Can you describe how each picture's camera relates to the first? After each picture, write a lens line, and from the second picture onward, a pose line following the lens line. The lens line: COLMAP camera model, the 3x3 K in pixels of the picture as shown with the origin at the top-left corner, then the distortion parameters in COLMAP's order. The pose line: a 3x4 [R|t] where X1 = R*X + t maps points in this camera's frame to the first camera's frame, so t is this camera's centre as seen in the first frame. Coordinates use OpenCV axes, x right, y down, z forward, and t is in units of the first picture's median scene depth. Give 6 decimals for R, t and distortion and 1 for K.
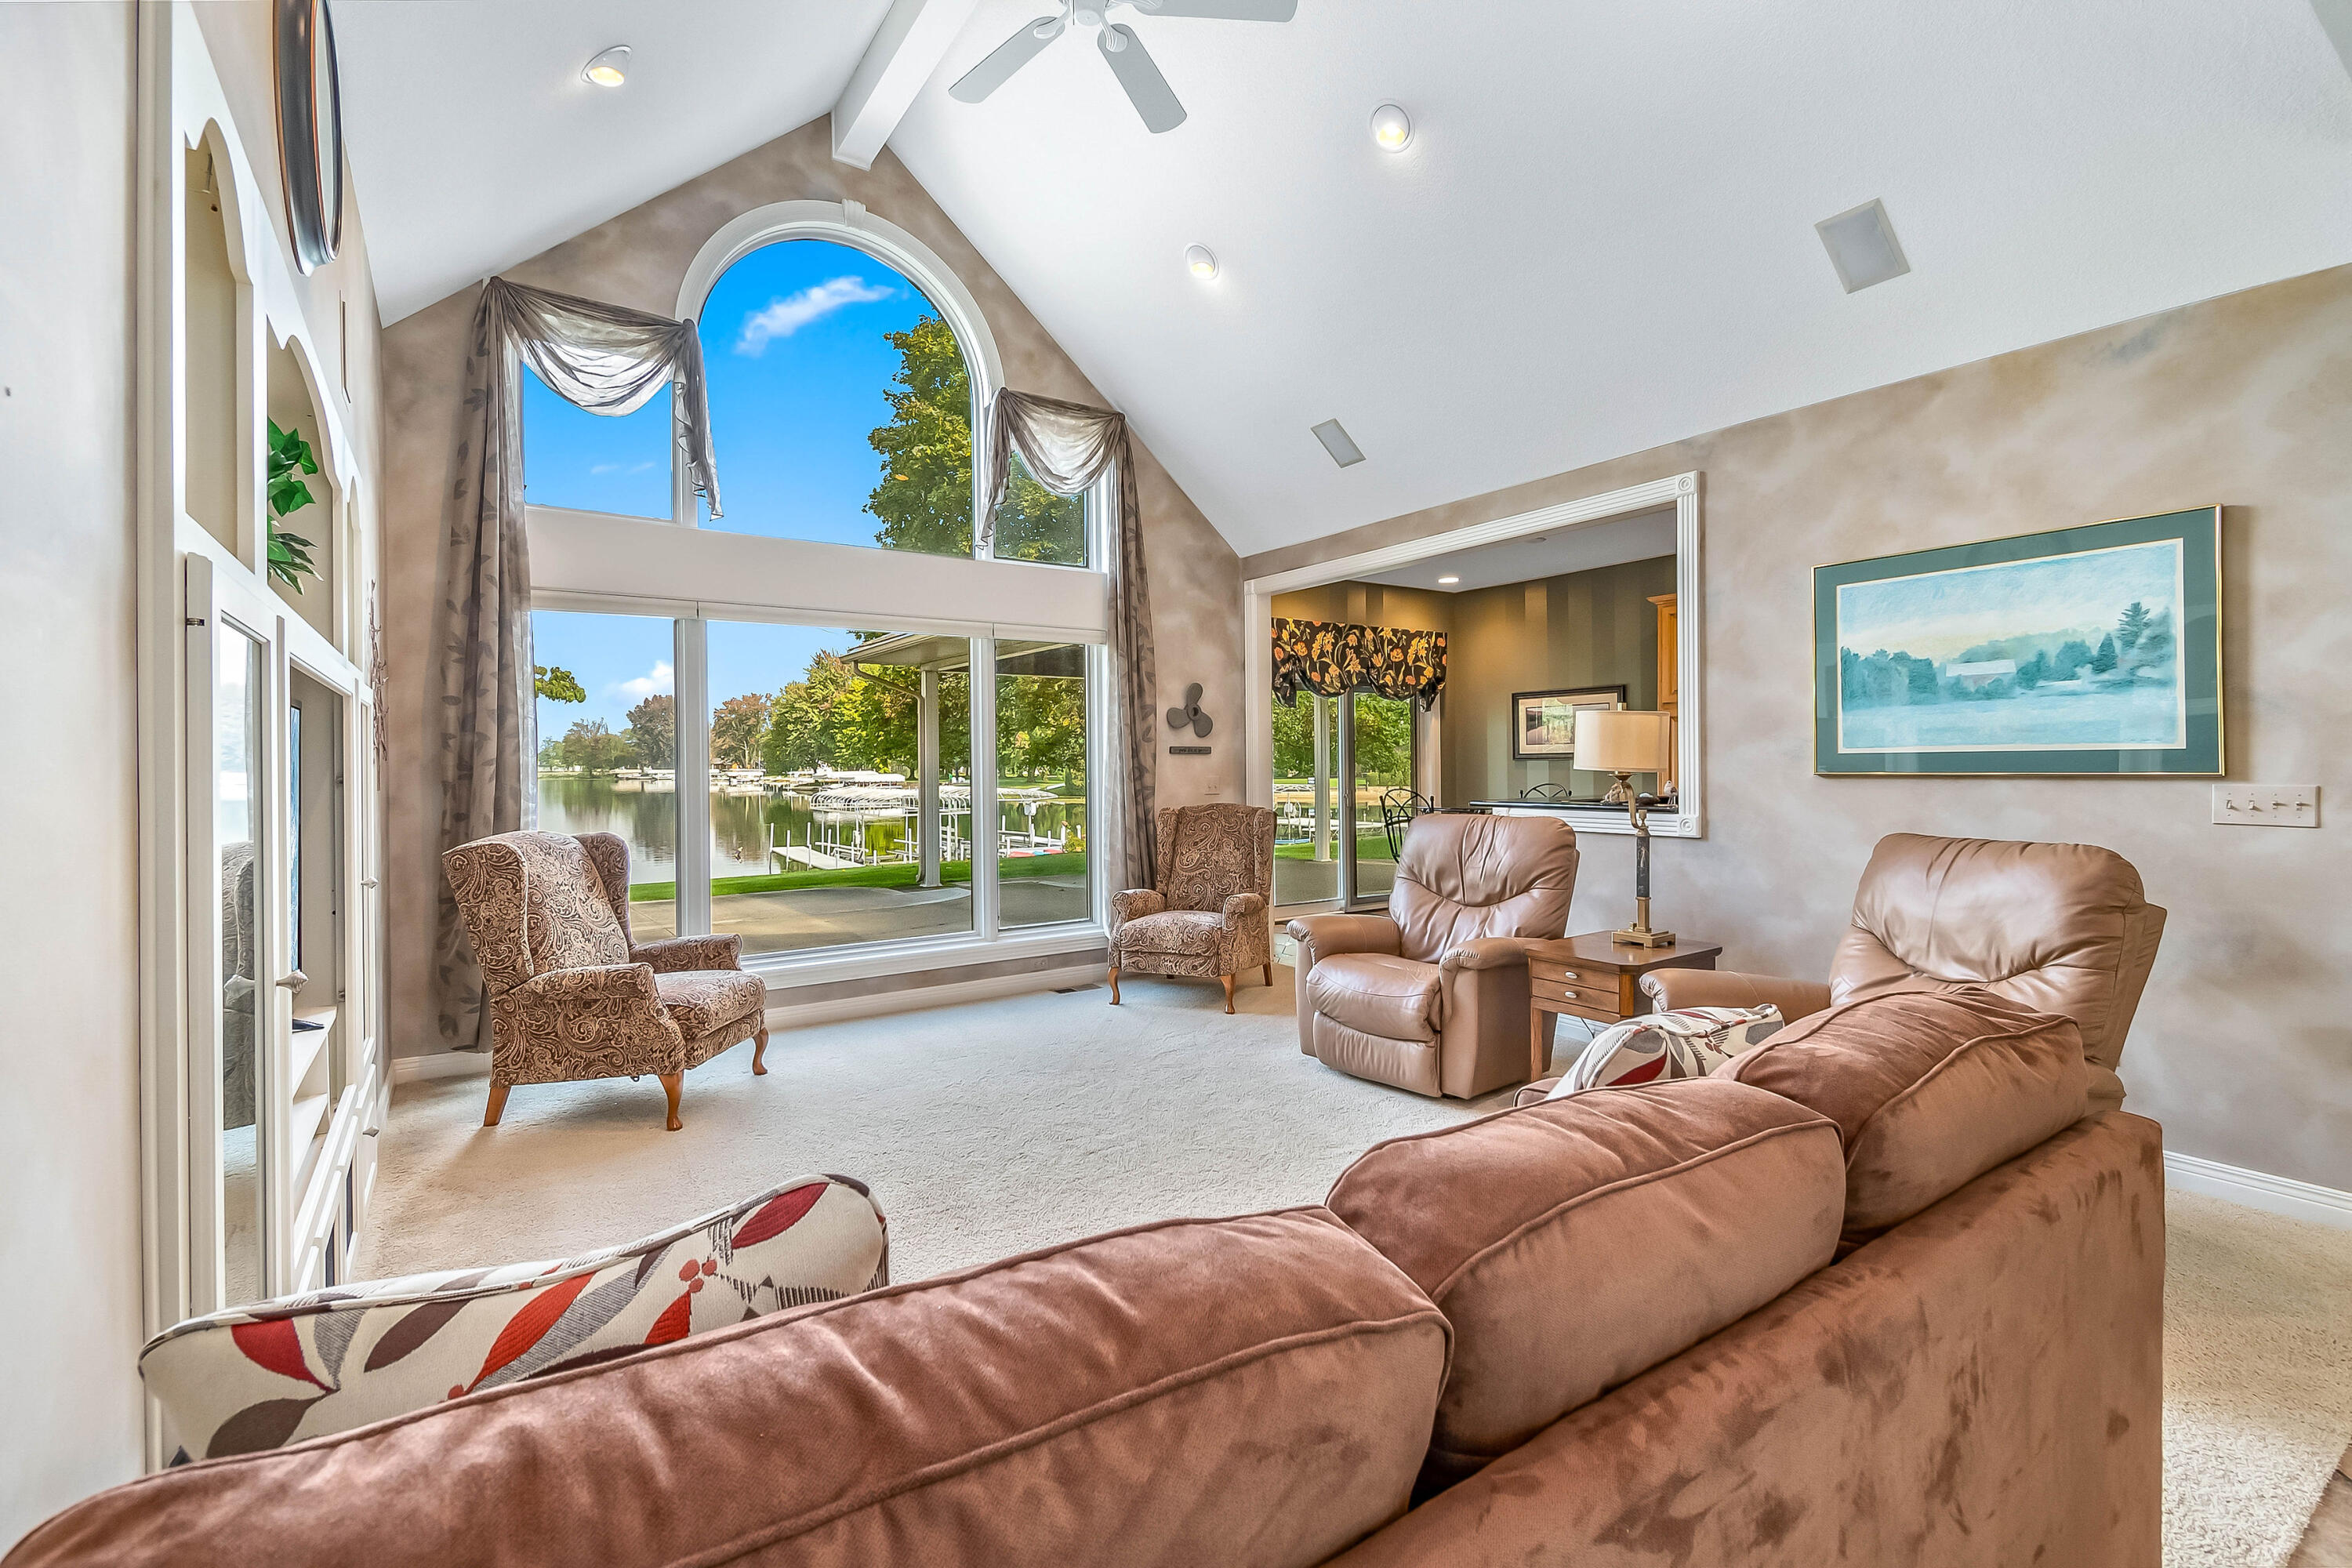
lens RADIAL K [[1038.4, 0, 1180.6], [0, 1038.4, 765.0], [0, 0, 1]] dist [0.002793, -0.000855]
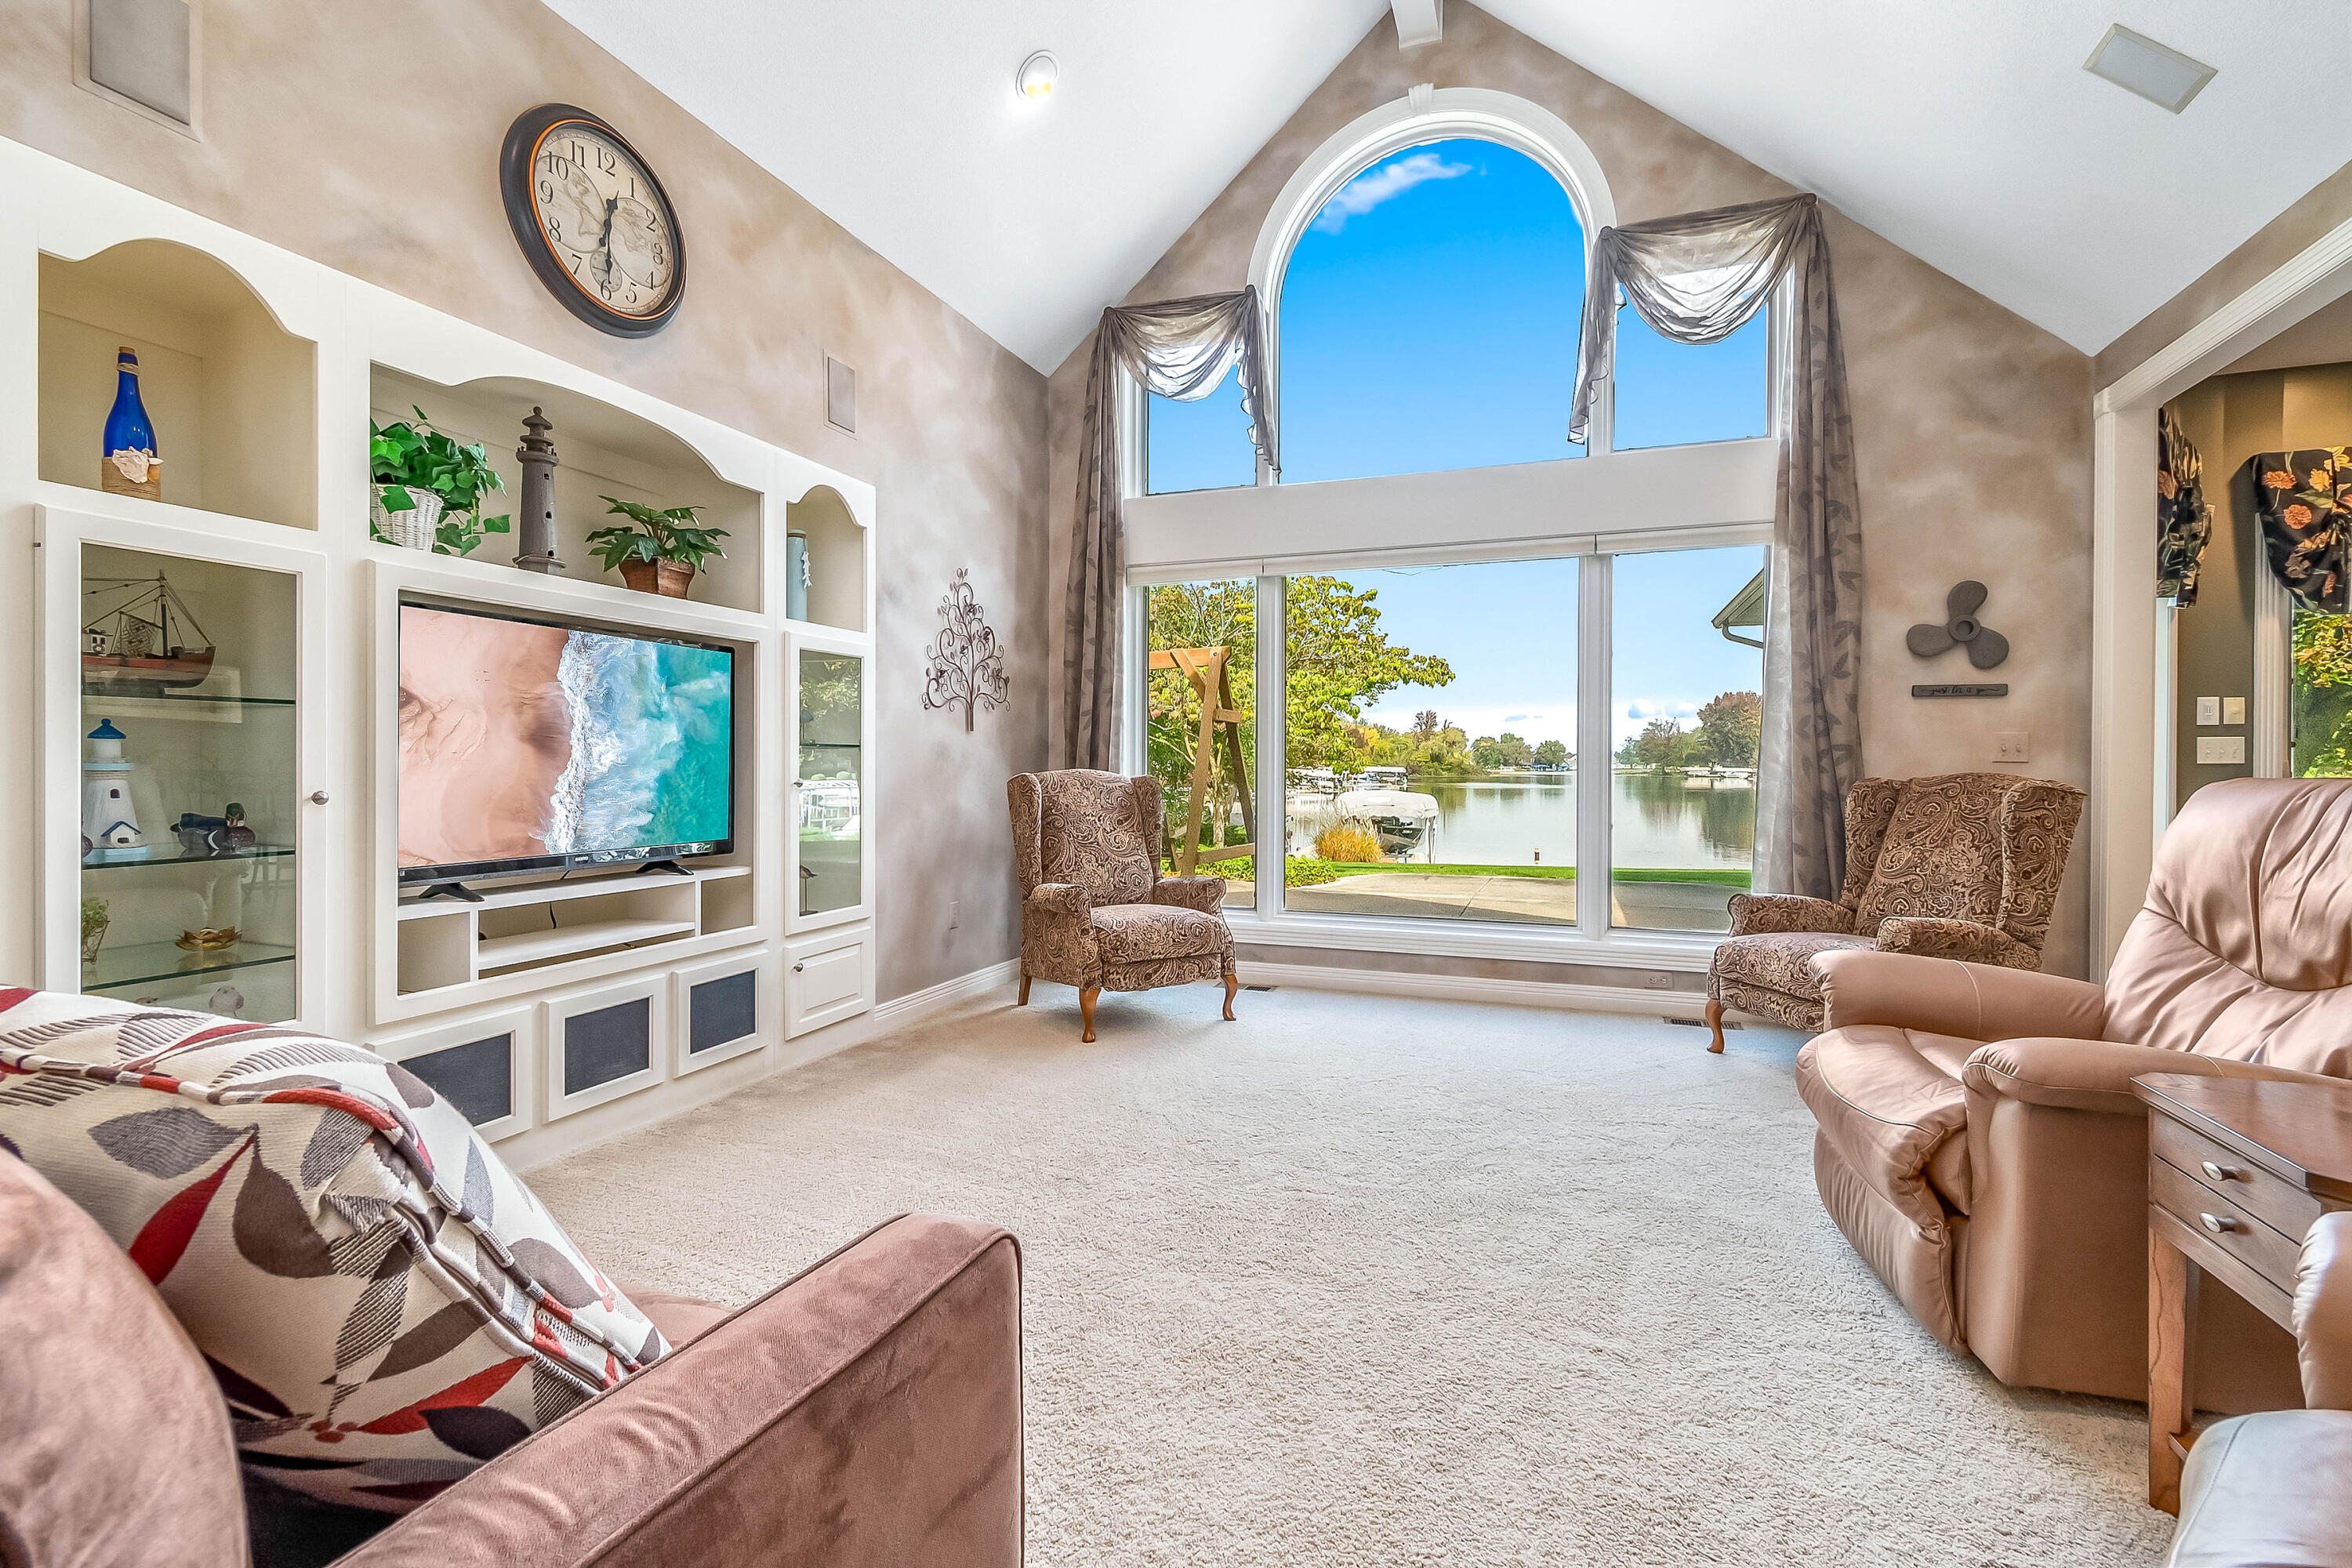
lens RADIAL K [[1038.3, 0, 1180.8], [0, 1038.3, 776.6], [0, 0, 1]] dist [0.002119, -0.002881]
pose [[0.574970, 0.020016, -0.817930, 0.248274], [-0.009878, 0.999798, 0.017523, 0.030538], [0.818115, -0.001995, 0.575051, 0.254342]]
